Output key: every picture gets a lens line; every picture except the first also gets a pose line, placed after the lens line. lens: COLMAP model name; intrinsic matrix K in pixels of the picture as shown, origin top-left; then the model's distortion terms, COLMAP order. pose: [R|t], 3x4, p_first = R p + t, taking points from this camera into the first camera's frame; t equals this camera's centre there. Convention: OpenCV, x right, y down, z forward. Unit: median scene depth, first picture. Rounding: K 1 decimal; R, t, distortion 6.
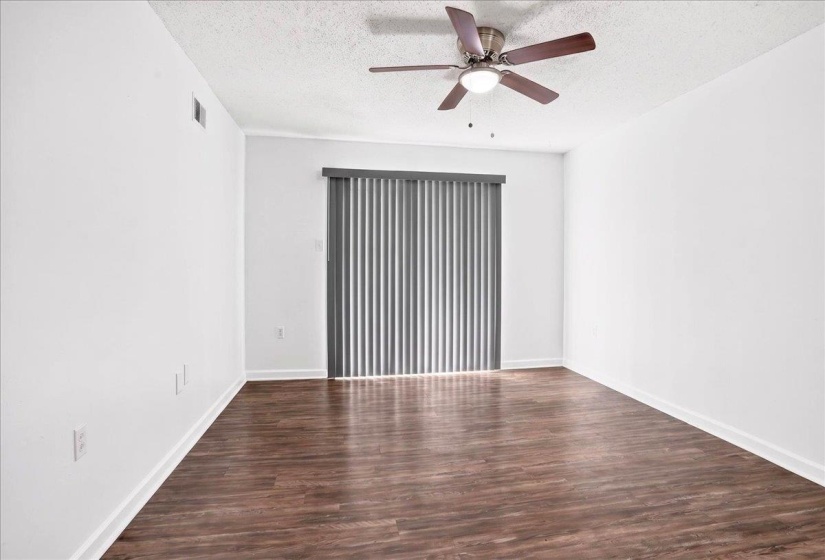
lens RADIAL K [[407.2, 0, 417.7], [0, 407.2, 263.4], [0, 0, 1]] dist [-0.070238, 0.028798]
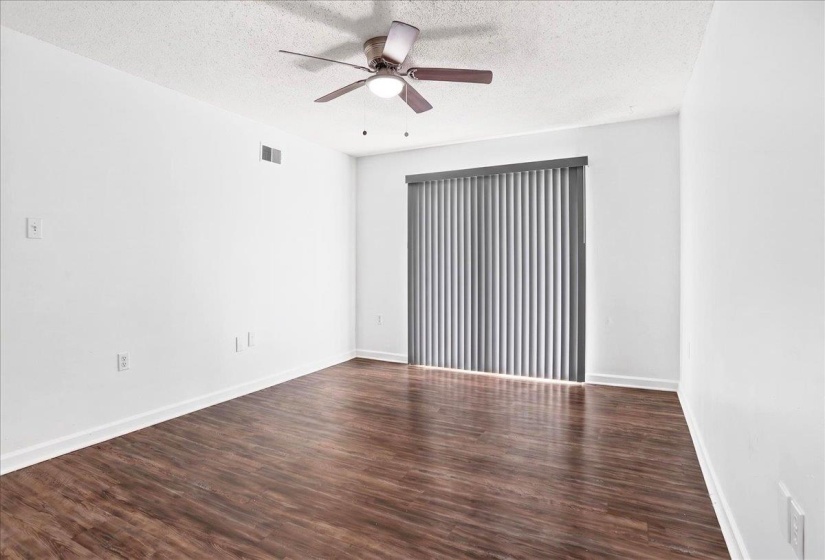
lens RADIAL K [[407.2, 0, 417.7], [0, 407.2, 263.4], [0, 0, 1]] dist [-0.070238, 0.028798]
pose [[0.803445, -0.005902, -0.595349, 0.464888], [0.010476, 0.999936, 0.004224, 0.001548], [0.595286, -0.009630, 0.803456, 0.118943]]
